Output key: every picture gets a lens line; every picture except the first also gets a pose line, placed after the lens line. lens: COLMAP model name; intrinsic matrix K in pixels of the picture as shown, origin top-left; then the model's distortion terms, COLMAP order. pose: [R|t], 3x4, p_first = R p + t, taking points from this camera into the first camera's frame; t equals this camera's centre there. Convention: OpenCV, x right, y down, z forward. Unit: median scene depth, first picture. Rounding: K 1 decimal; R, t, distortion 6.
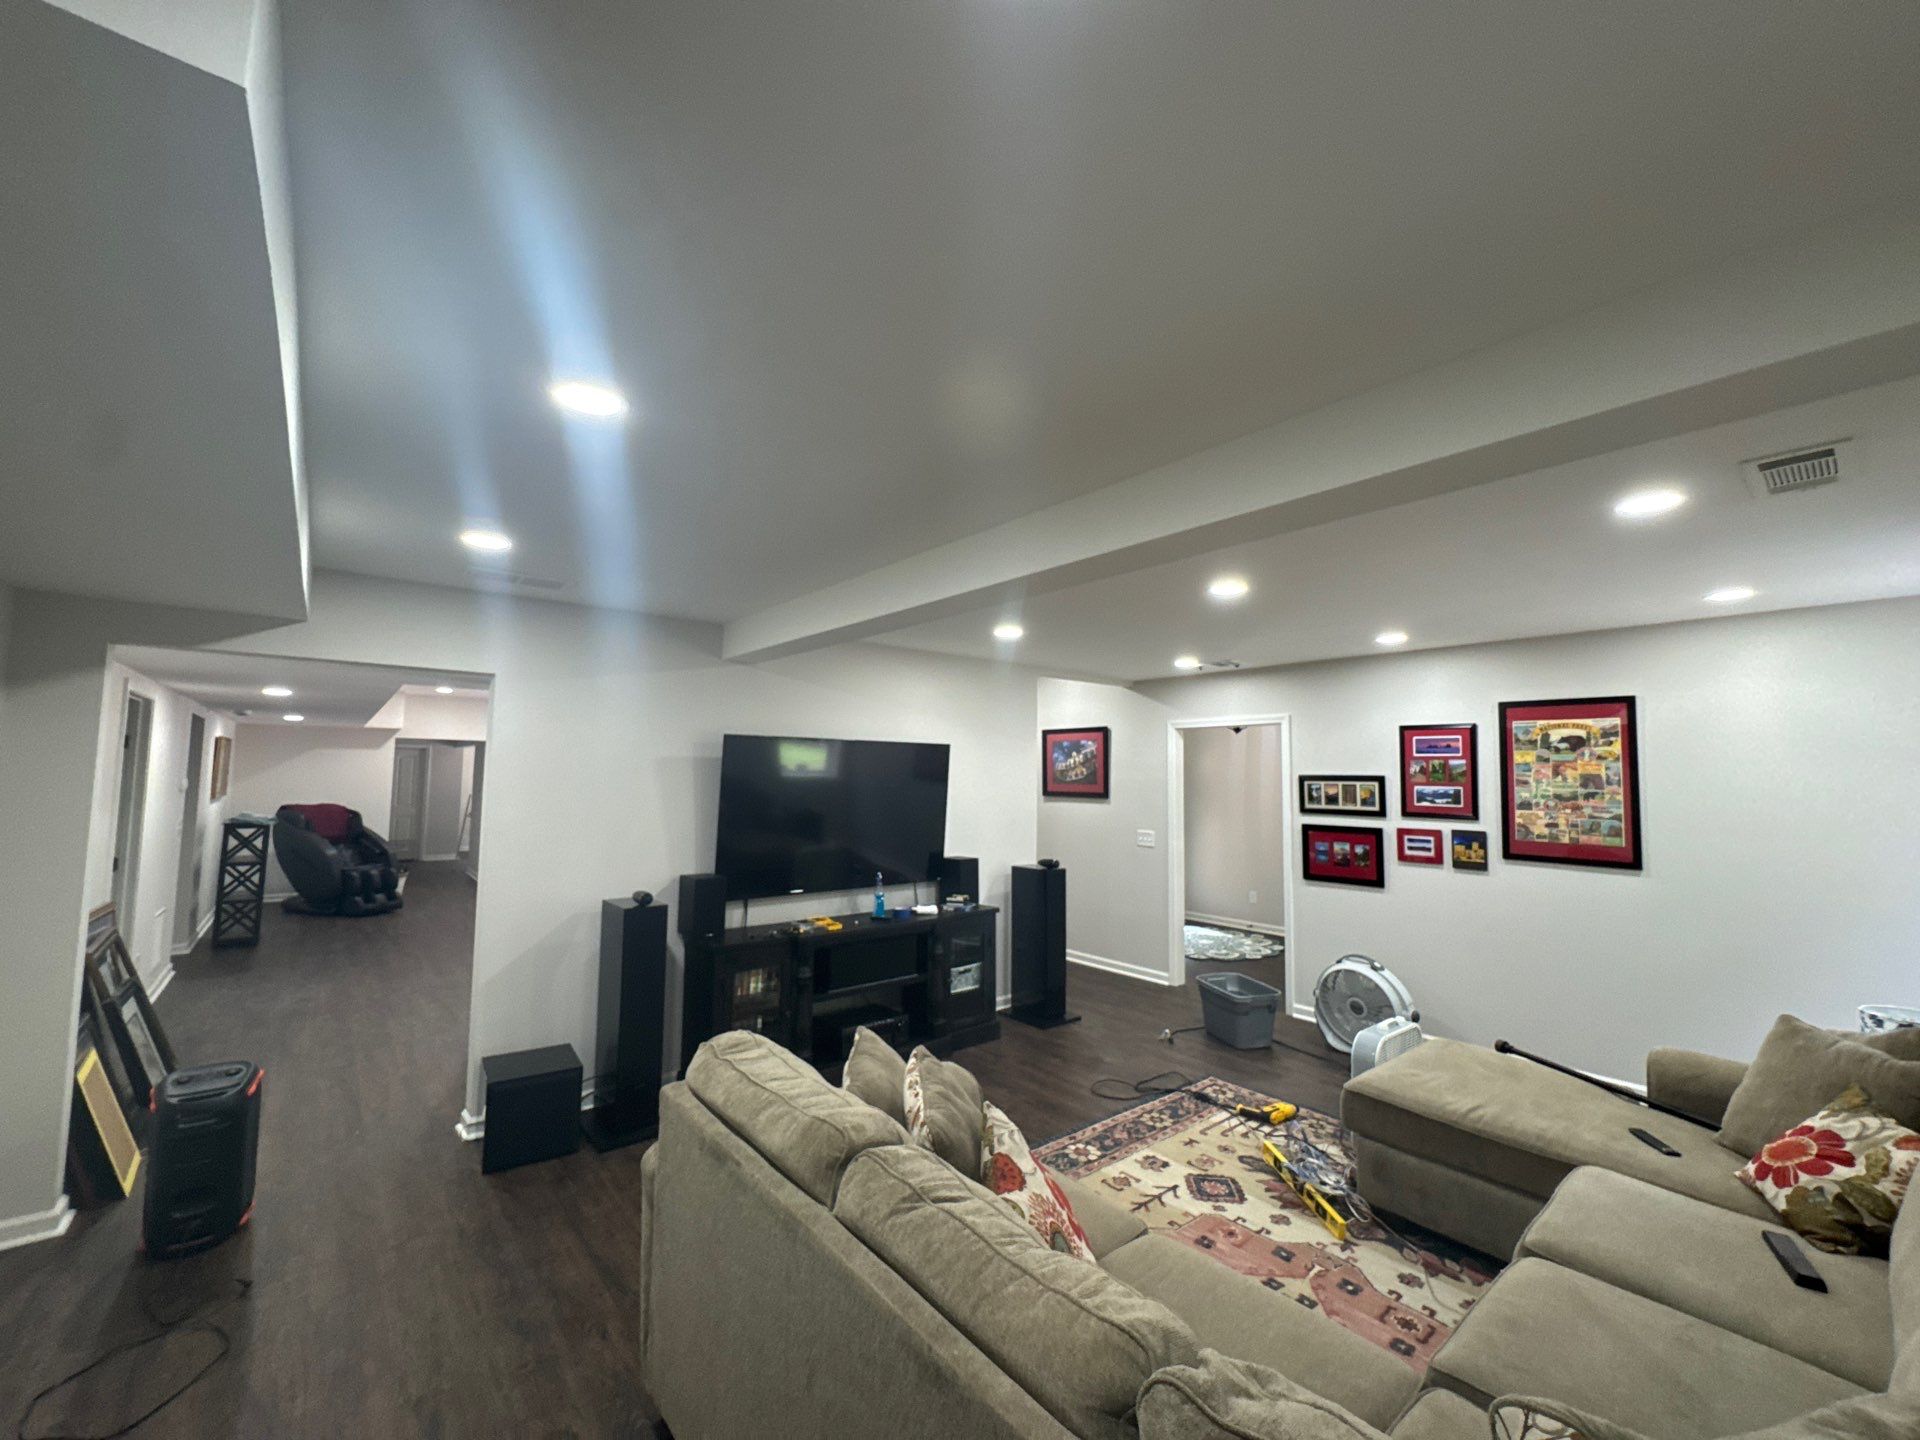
lens RADIAL K [[766.4, 0, 956.1], [0, 766.4, 720.8], [0, 0, 1]] dist [-0.002953, -0.000040]
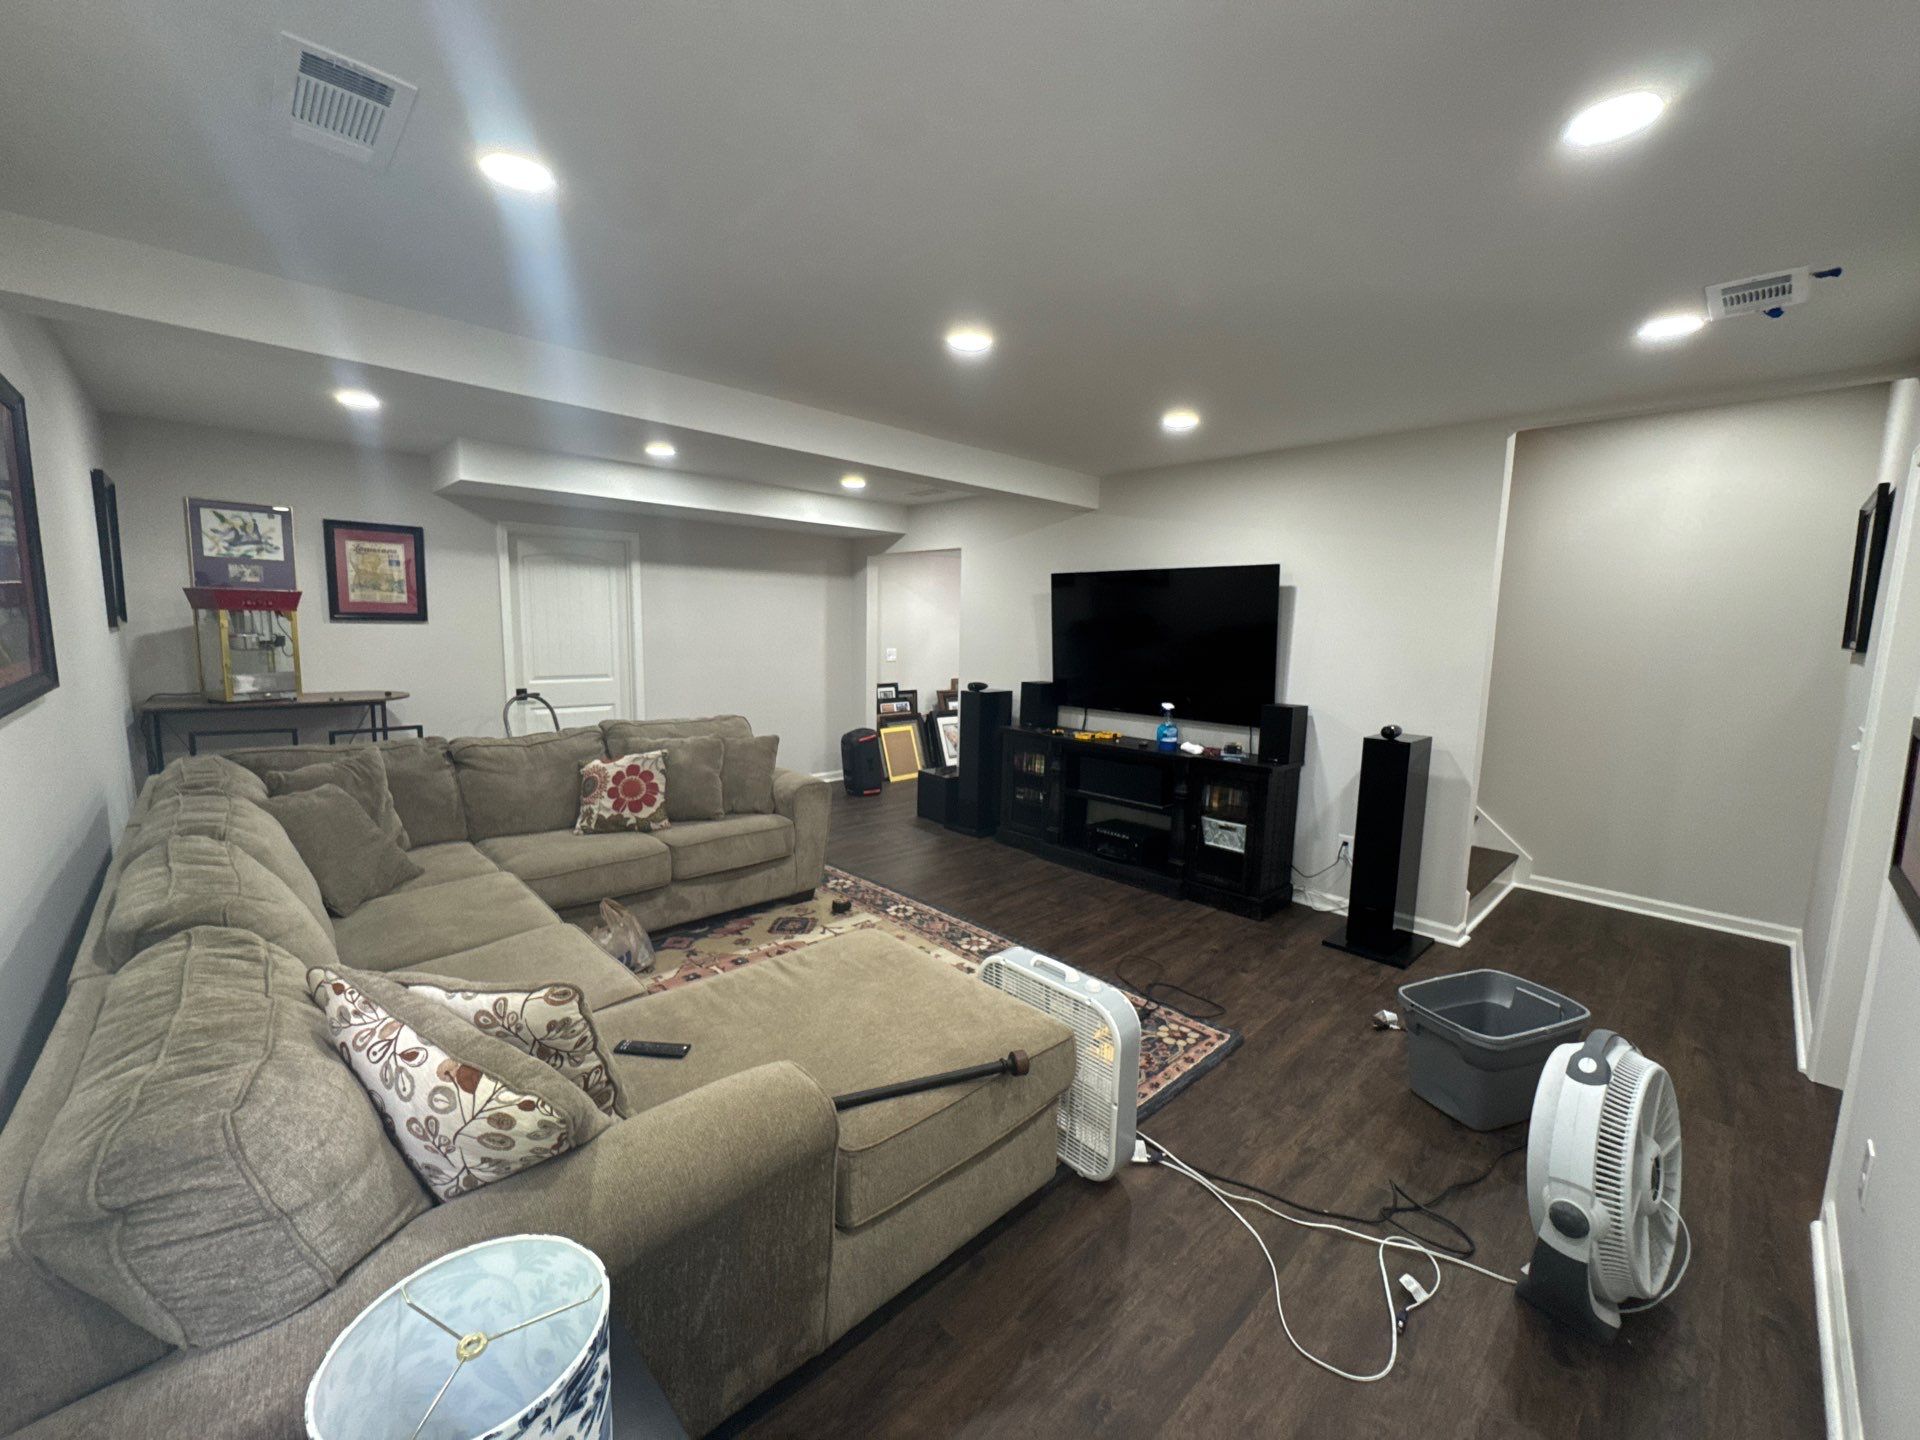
lens RADIAL K [[766.4, 0, 954.7], [0, 766.4, 720.2], [0, 0, 1]] dist [-0.002953, -0.000040]
pose [[0.064313, 0.112388, -0.991581, 0.874532], [0.060360, 0.991381, 0.116281, 0.090312], [0.996103, -0.067330, 0.056975, 0.679142]]
